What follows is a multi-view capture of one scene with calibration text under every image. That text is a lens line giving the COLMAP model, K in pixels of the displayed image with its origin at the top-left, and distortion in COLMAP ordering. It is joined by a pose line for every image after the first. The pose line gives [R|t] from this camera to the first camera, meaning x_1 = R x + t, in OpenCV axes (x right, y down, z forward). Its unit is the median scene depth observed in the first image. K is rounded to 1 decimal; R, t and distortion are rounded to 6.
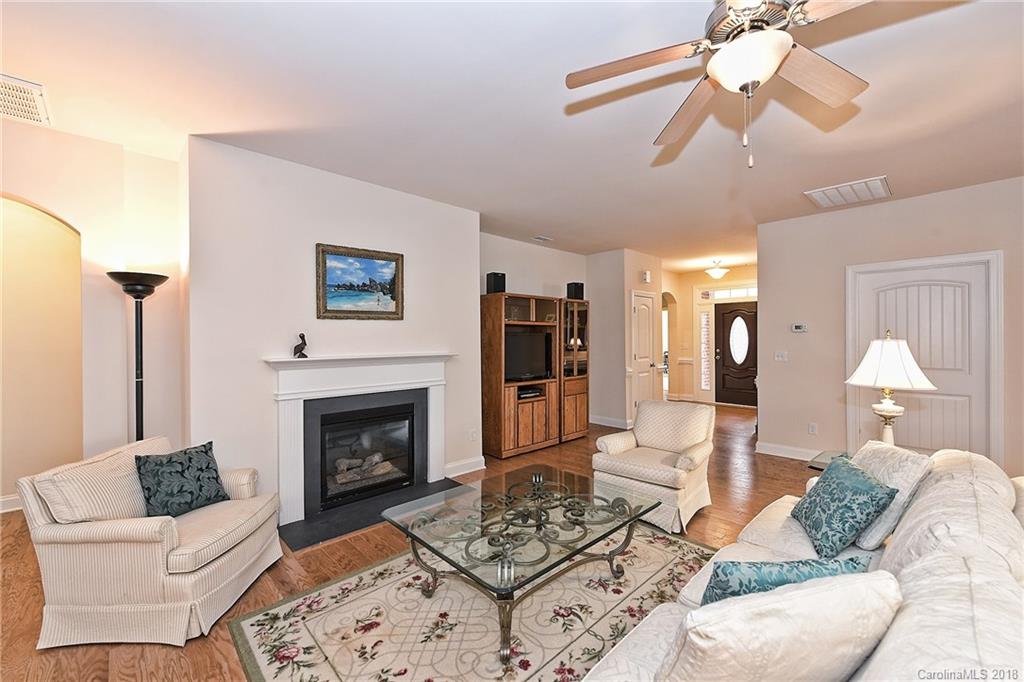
lens RADIAL K [[405.2, 0, 507.6], [0, 405.2, 337.8], [0, 0, 1]] dist [0.000442, -0.000638]
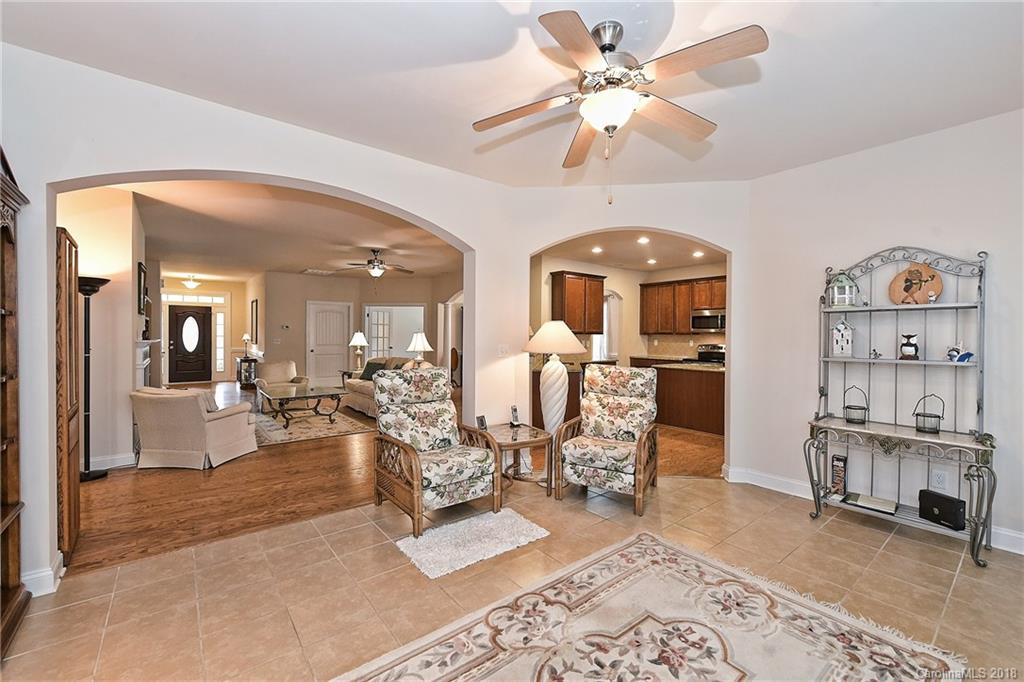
lens RADIAL K [[425.4, 0, 512.4], [0, 425.4, 340.1], [0, 0, 1]] dist [0.002106, 0.000126]
pose [[0.078841, -0.005973, 0.996869, -1.741917], [-0.003701, 0.999973, 0.006284, 0.029776], [-0.996880, -0.004185, 0.078817, -0.403643]]
